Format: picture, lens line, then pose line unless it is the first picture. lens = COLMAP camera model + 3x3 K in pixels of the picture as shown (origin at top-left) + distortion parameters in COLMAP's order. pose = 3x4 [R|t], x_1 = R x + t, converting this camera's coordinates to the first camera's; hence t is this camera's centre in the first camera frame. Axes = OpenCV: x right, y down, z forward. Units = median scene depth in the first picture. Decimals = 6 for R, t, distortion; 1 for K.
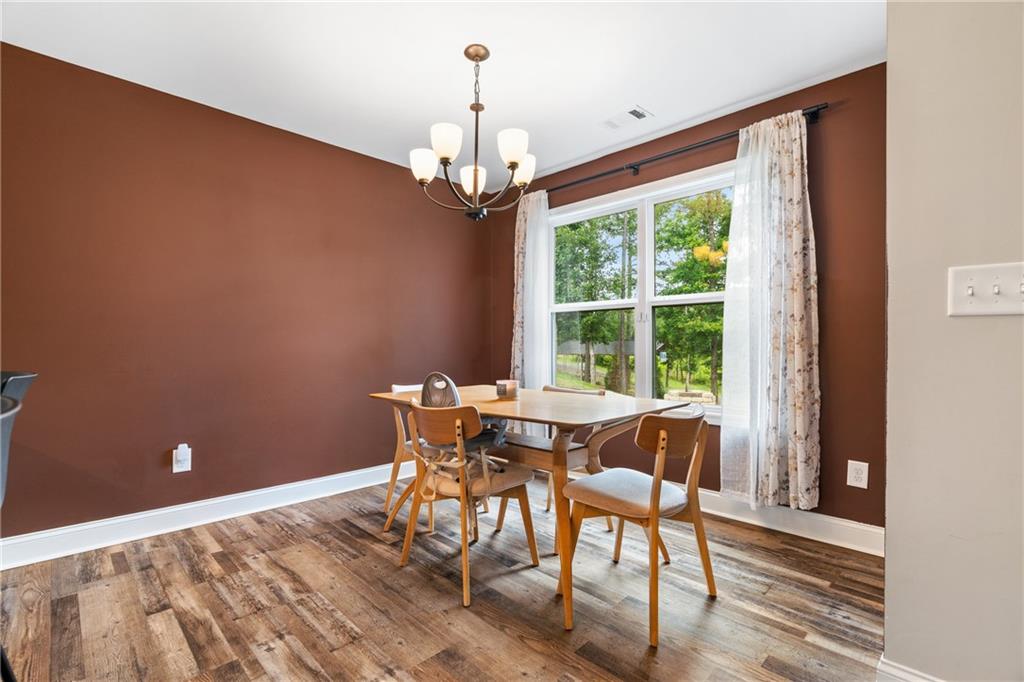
lens RADIAL K [[465.4, 0, 503.1], [0, 465.4, 343.5], [0, 0, 1]] dist [-0.001217, 0.000224]
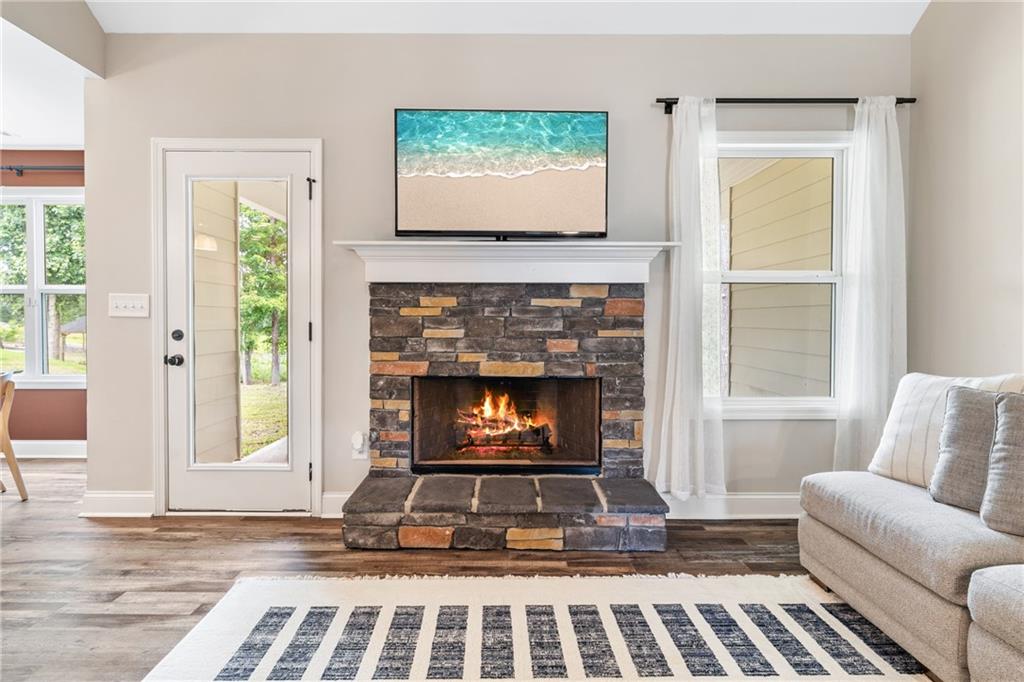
lens RADIAL K [[512.3, 0, 504.7], [0, 512.3, 336.1], [0, 0, 1]] dist [-0.009456, -0.000120]
pose [[0.707023, -0.019894, 0.706911, 0.311958], [-0.005238, 0.999429, 0.033365, -0.028543], [-0.707172, -0.027293, 0.706515, -0.946610]]
